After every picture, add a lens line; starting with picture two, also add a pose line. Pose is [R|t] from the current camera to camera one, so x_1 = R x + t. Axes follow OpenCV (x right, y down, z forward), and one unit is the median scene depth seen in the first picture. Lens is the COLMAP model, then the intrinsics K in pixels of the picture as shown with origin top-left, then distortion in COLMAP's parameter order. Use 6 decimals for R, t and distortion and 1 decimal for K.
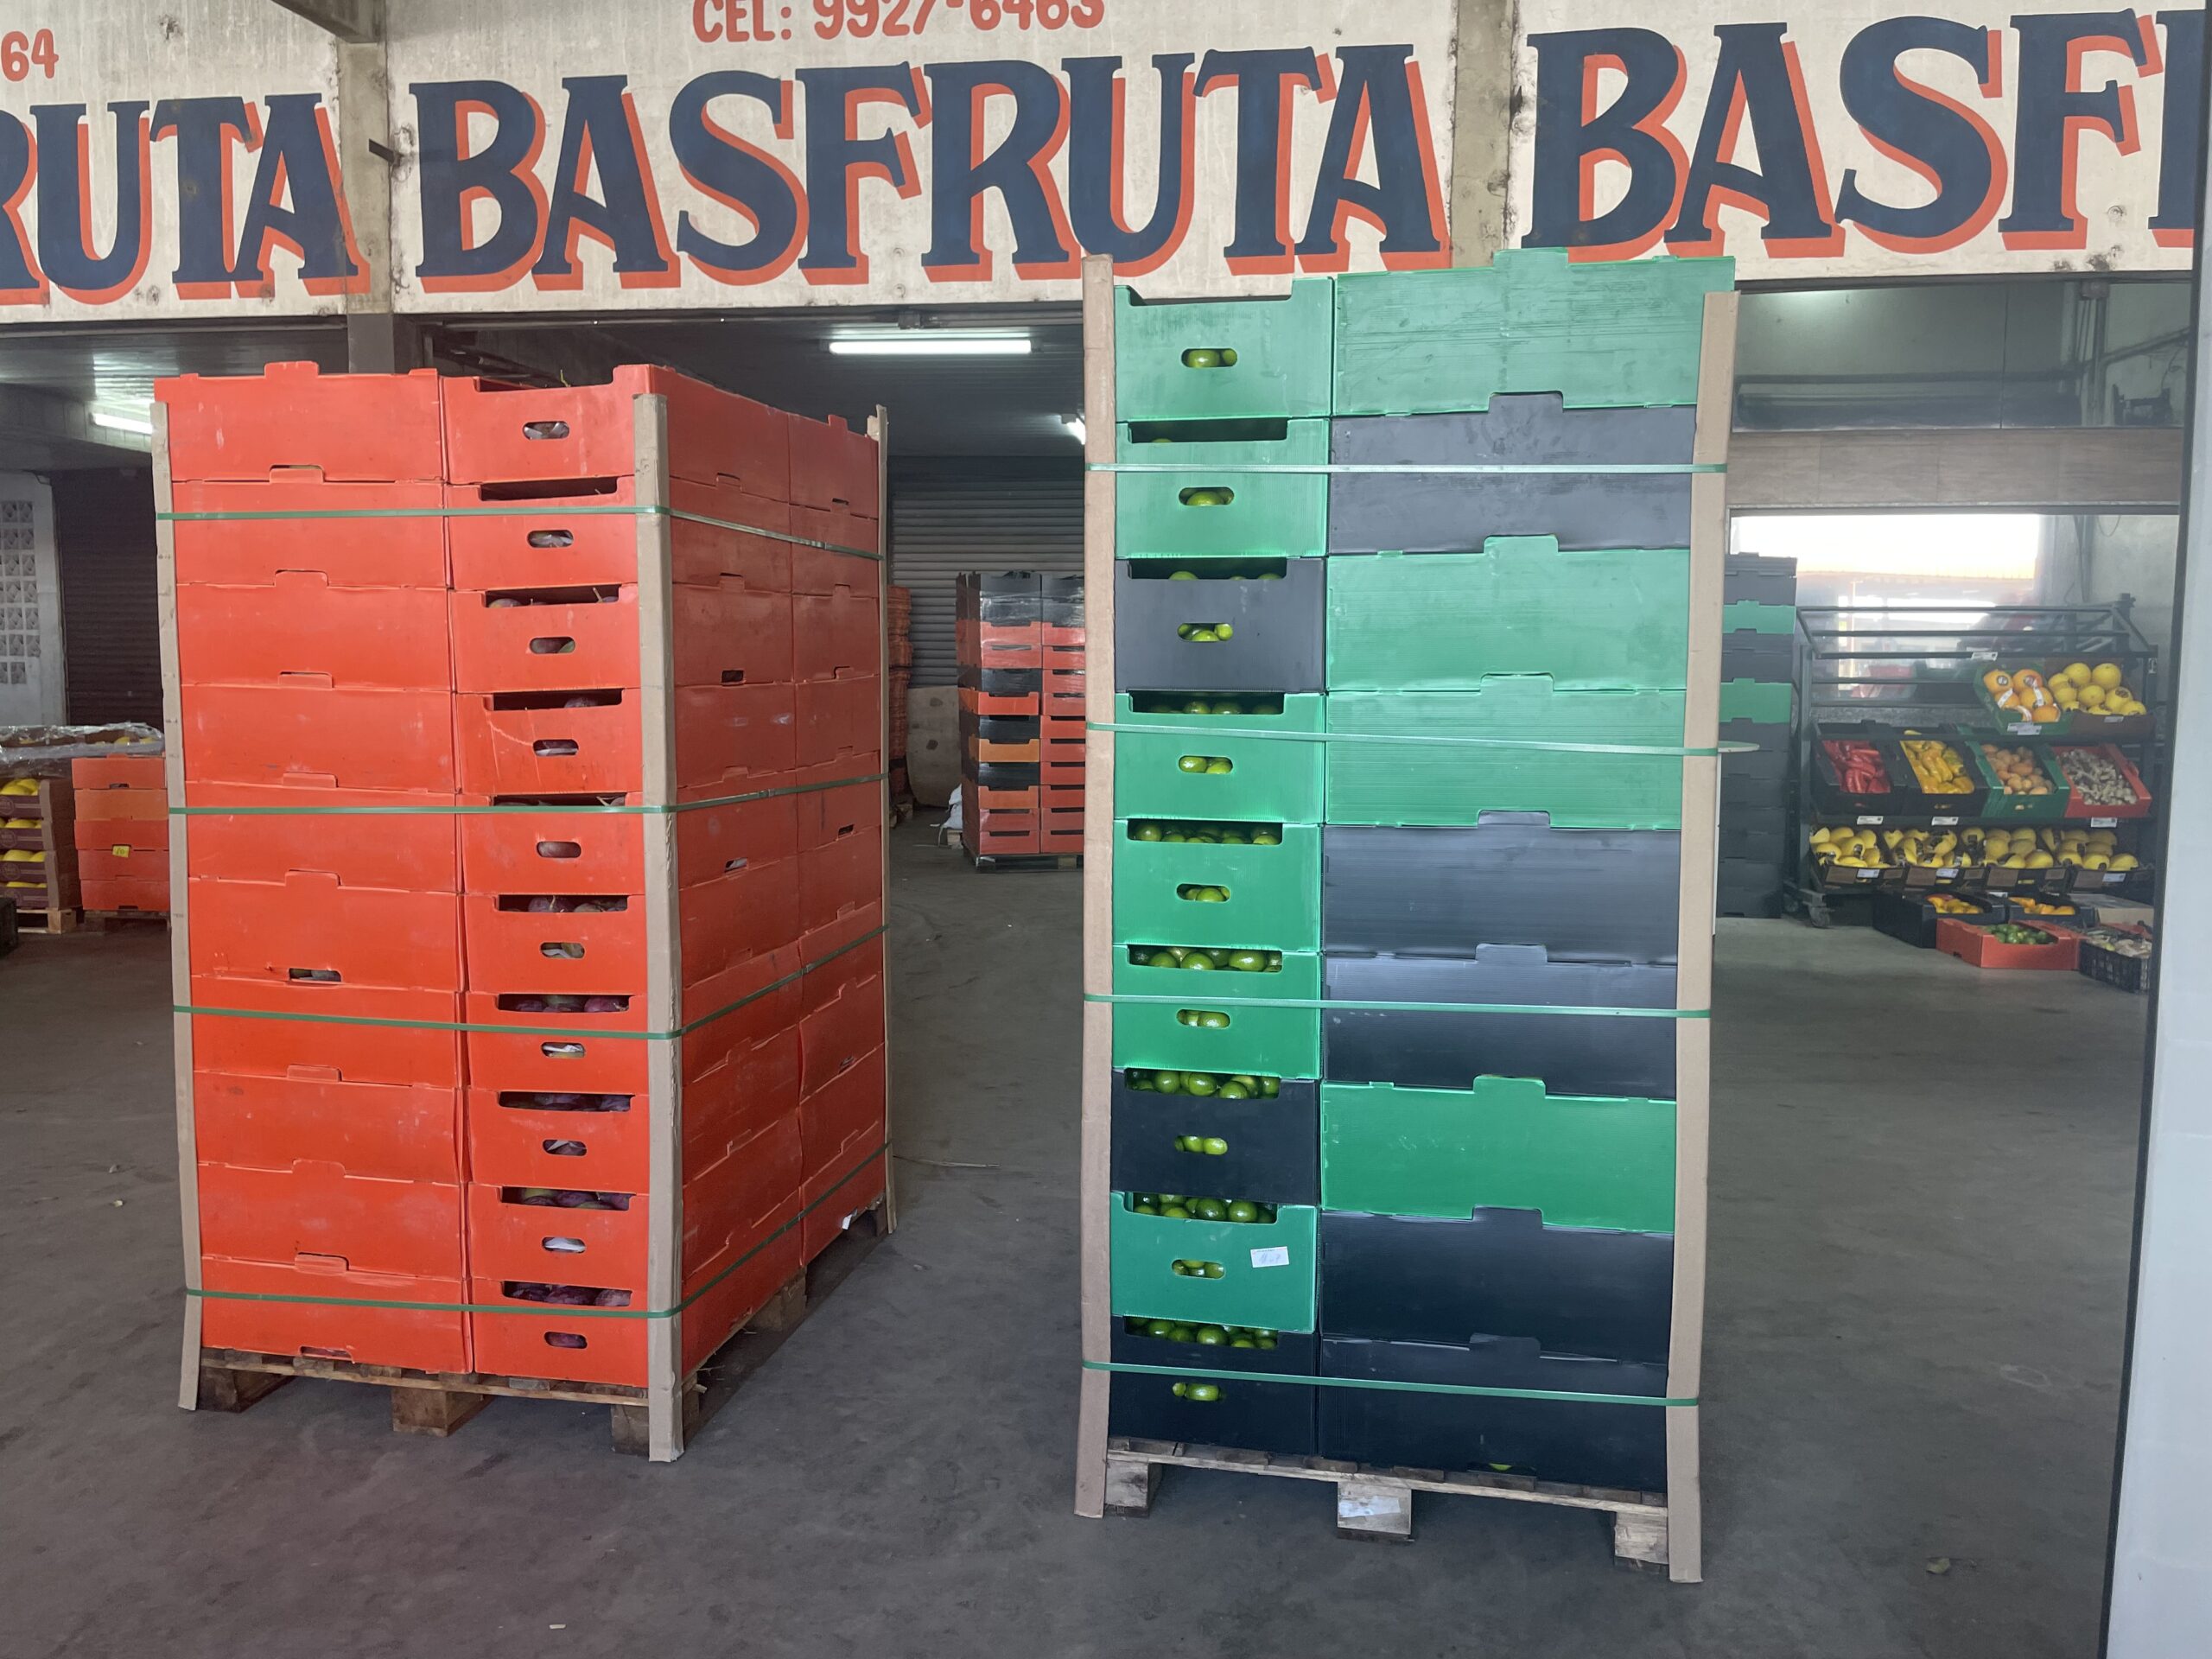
lens RADIAL K [[1714.0, 0, 1113.8], [0, 1714.0, 862.2], [0, 0, 1]] dist [0.058660, -0.076650]
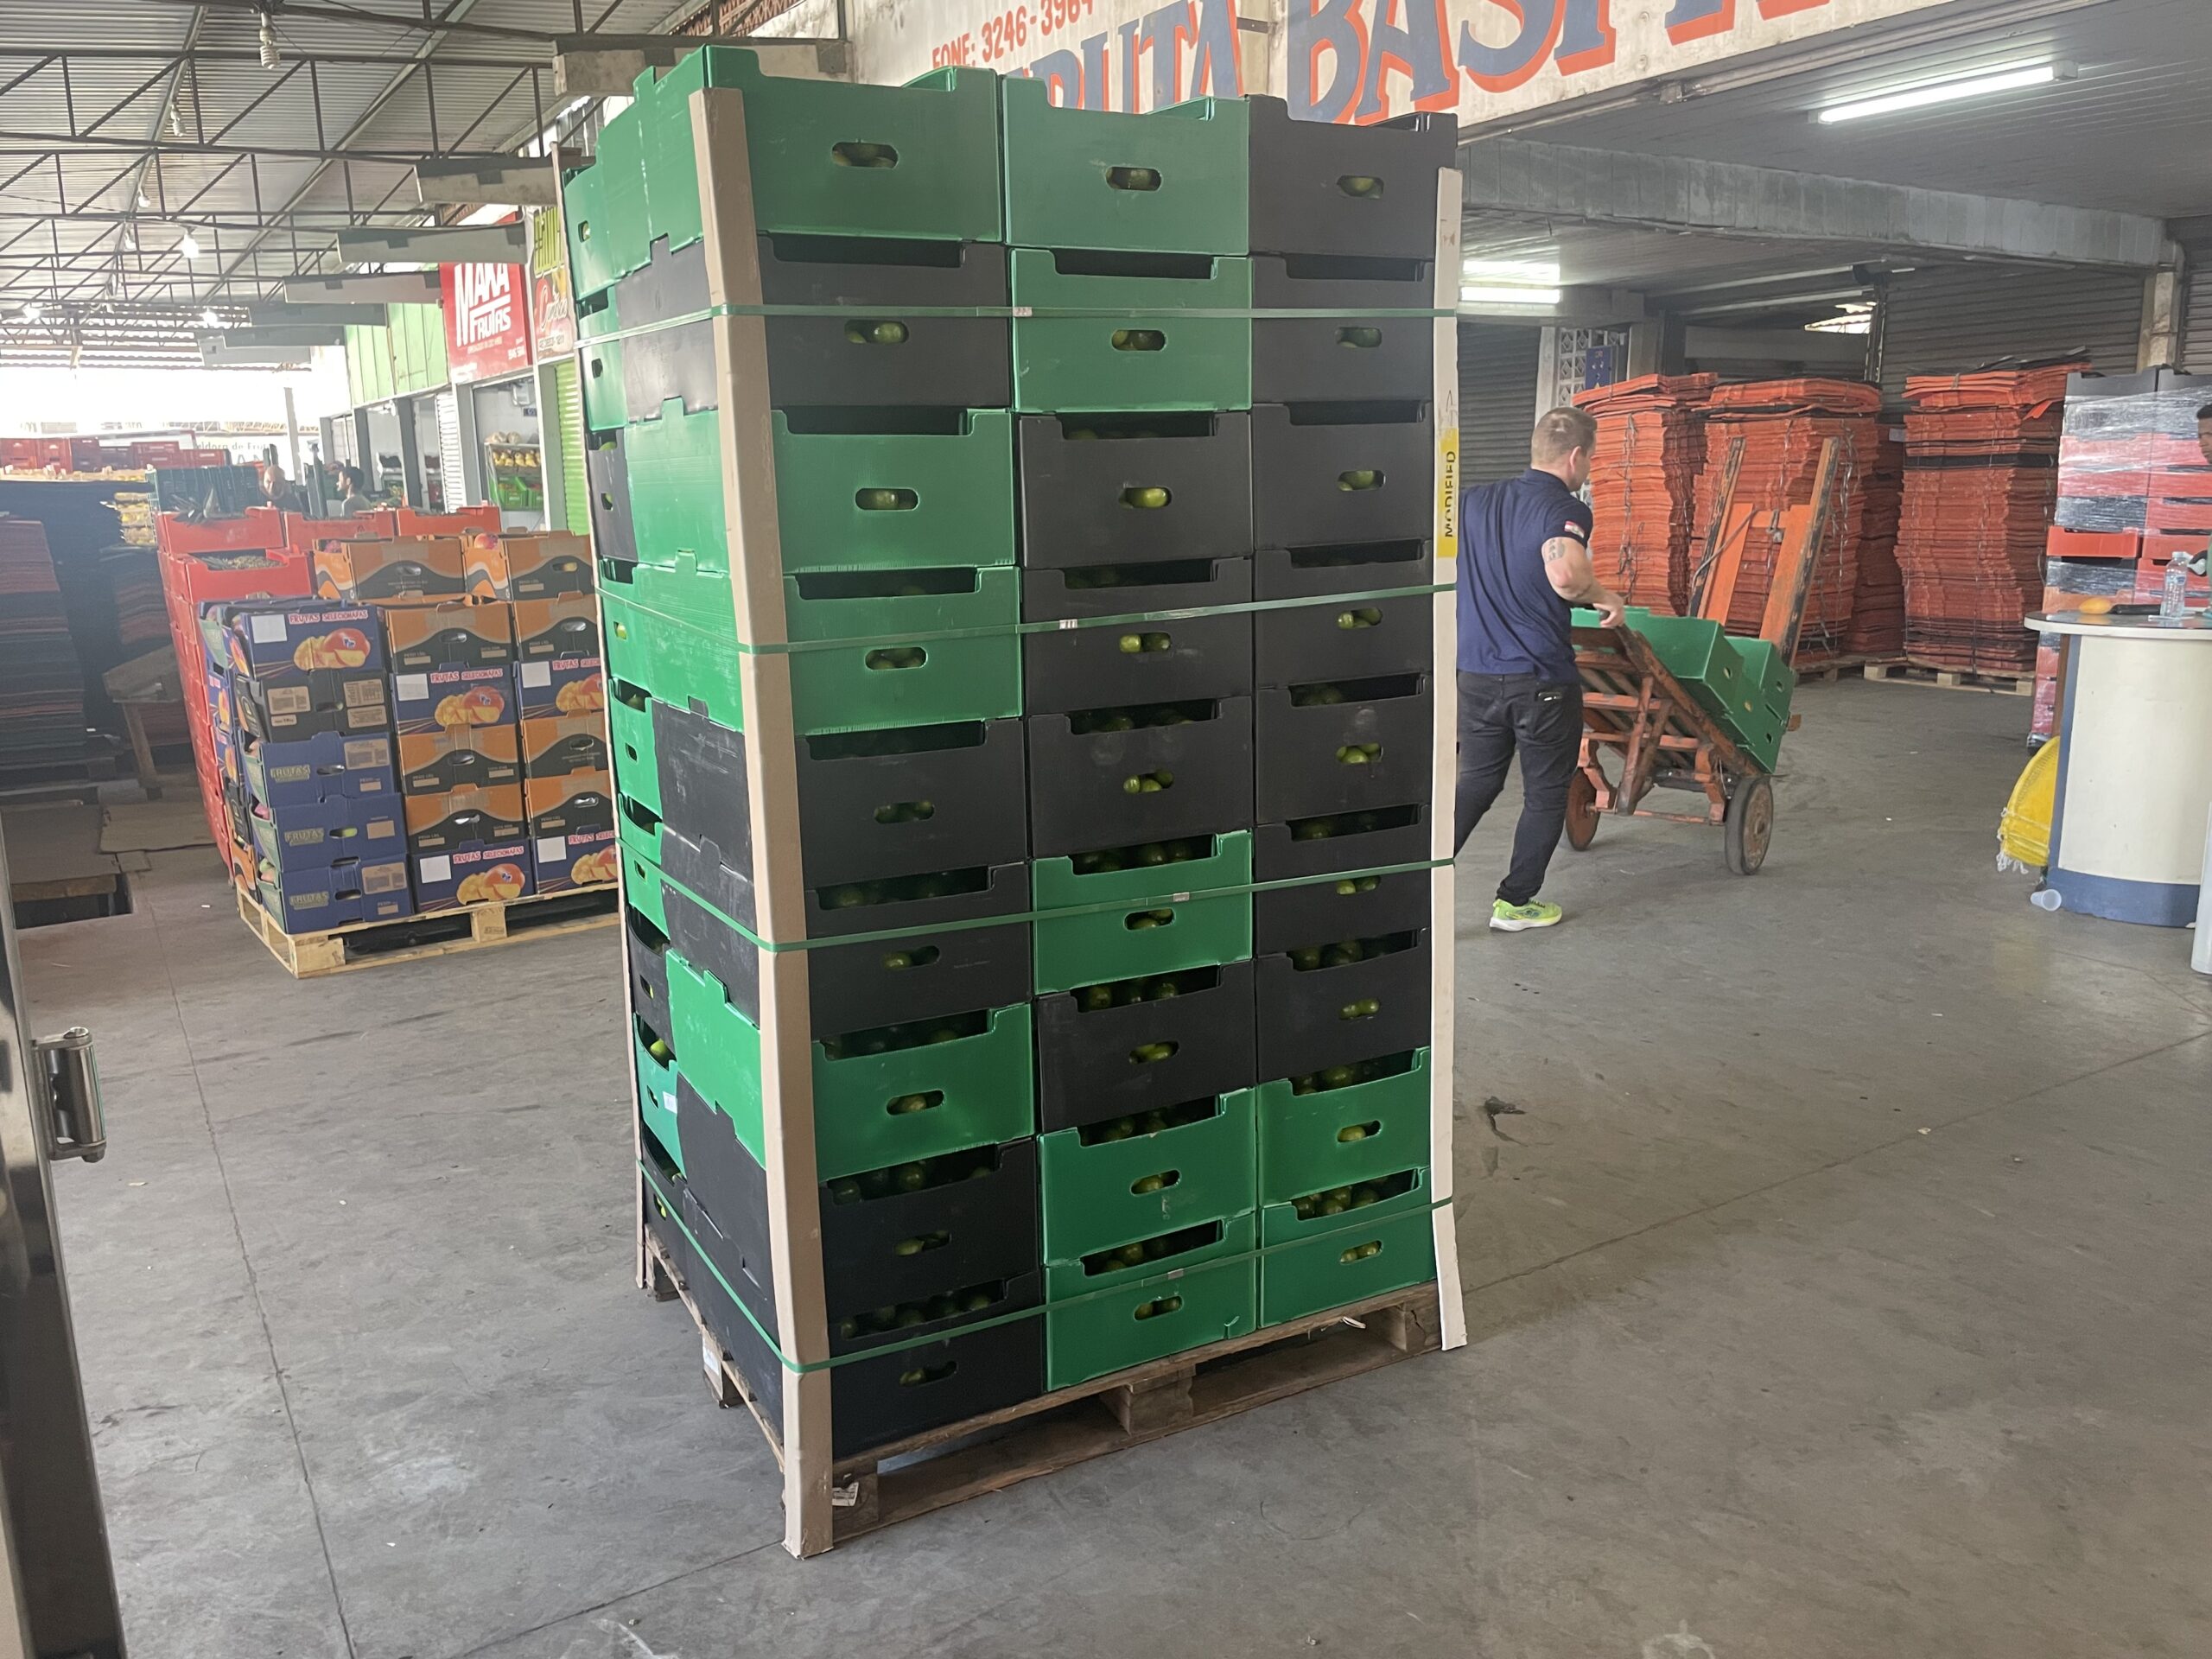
lens RADIAL K [[1714.0, 0, 1081.1], [0, 1714.0, 850.1], [0, 0, 1]] dist [0.058660, -0.076650]
pose [[0.623085, 0.152533, -0.767136, 0.423060], [-0.079852, 0.988081, 0.131607, -0.031851], [0.778067, -0.020745, 0.627839, 0.221832]]
